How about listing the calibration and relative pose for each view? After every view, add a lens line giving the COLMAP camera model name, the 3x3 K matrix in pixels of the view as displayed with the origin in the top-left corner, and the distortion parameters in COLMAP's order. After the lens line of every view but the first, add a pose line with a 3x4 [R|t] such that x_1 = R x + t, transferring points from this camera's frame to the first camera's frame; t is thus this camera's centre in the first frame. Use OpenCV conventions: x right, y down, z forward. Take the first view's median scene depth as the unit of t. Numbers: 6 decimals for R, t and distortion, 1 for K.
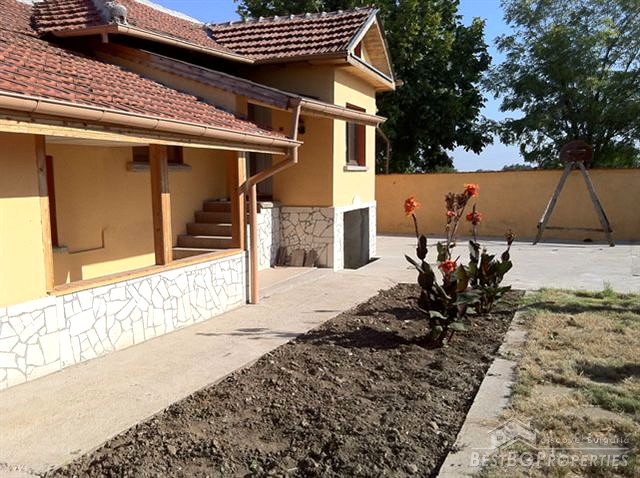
lens RADIAL K [[590.2, 0, 330.9], [0, 590.2, 249.8], [0, 0, 1]] dist [0.096646, -0.215361]
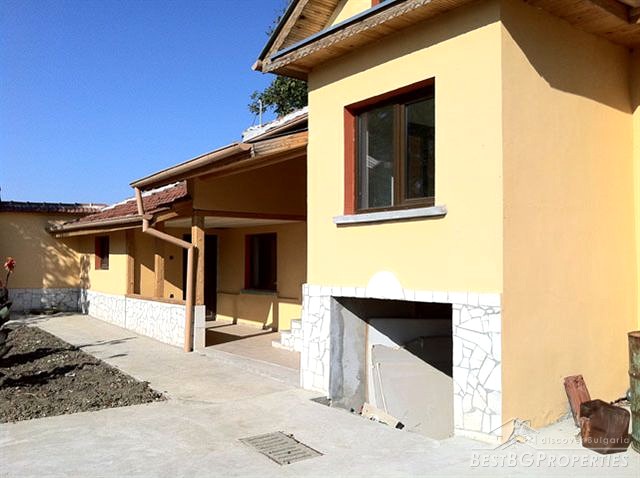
lens RADIAL K [[588.1, 0, 320.0], [0, 588.1, 239.0], [0, 0, 1]] dist [0.111390, -0.326923]
pose [[-0.532654, -0.019475, -0.846109, 0.575092], [-0.095132, 0.994777, 0.036992, -0.156211], [0.840969, 0.100196, -0.531725, 1.442962]]
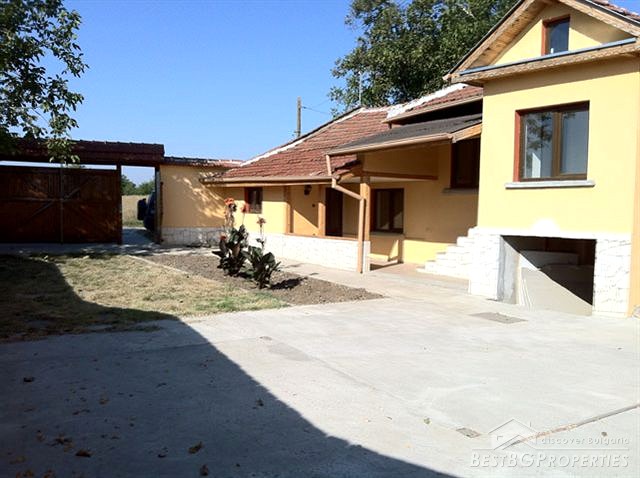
lens RADIAL K [[593.5, 0, 314.8], [0, 593.5, 243.3], [0, 0, 1]] dist [0.087827, -0.217981]
pose [[-0.545024, 0.050112, -0.836922, 1.034604], [-0.114895, 0.984331, 0.133761, -0.155816], [0.830511, 0.169061, -0.530726, 1.395184]]
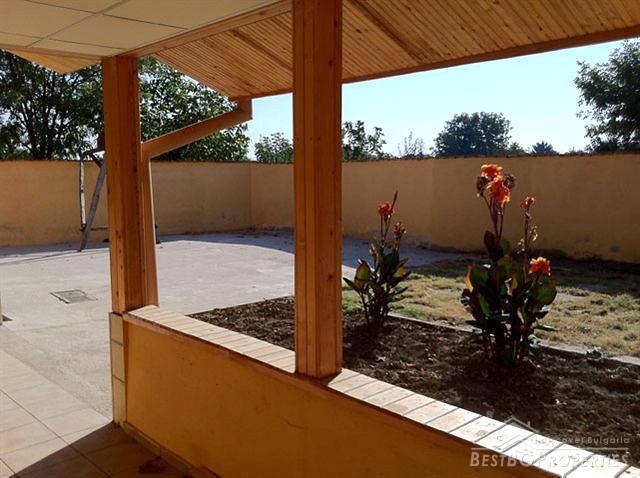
lens RADIAL K [[593.5, 0, 314.8], [0, 593.5, 243.3], [0, 0, 1]] dist [0.087827, -0.217981]
pose [[0.433208, -0.096155, 0.896150, -0.376490], [0.107171, 0.992734, 0.054711, -0.045693], [-0.894900, 0.072340, 0.440365, 0.540444]]
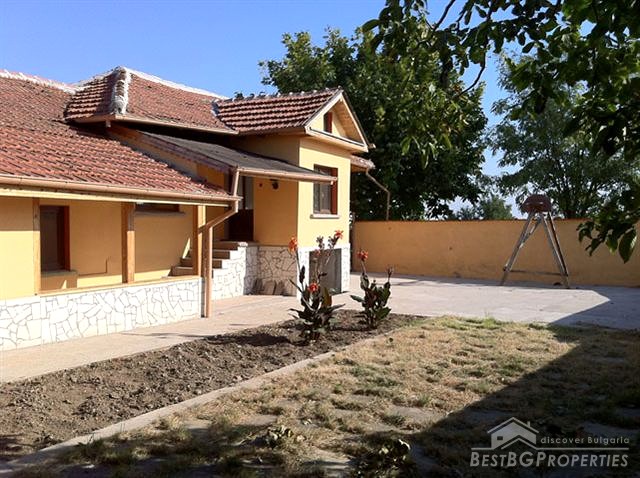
lens RADIAL K [[590.2, 0, 330.9], [0, 590.2, 249.8], [0, 0, 1]] dist [0.096646, -0.215361]
pose [[0.992442, 0.022210, -0.120692, 0.238762], [-0.031156, 0.996864, -0.072746, 0.022514], [0.118698, 0.075957, 0.990021, -0.232016]]
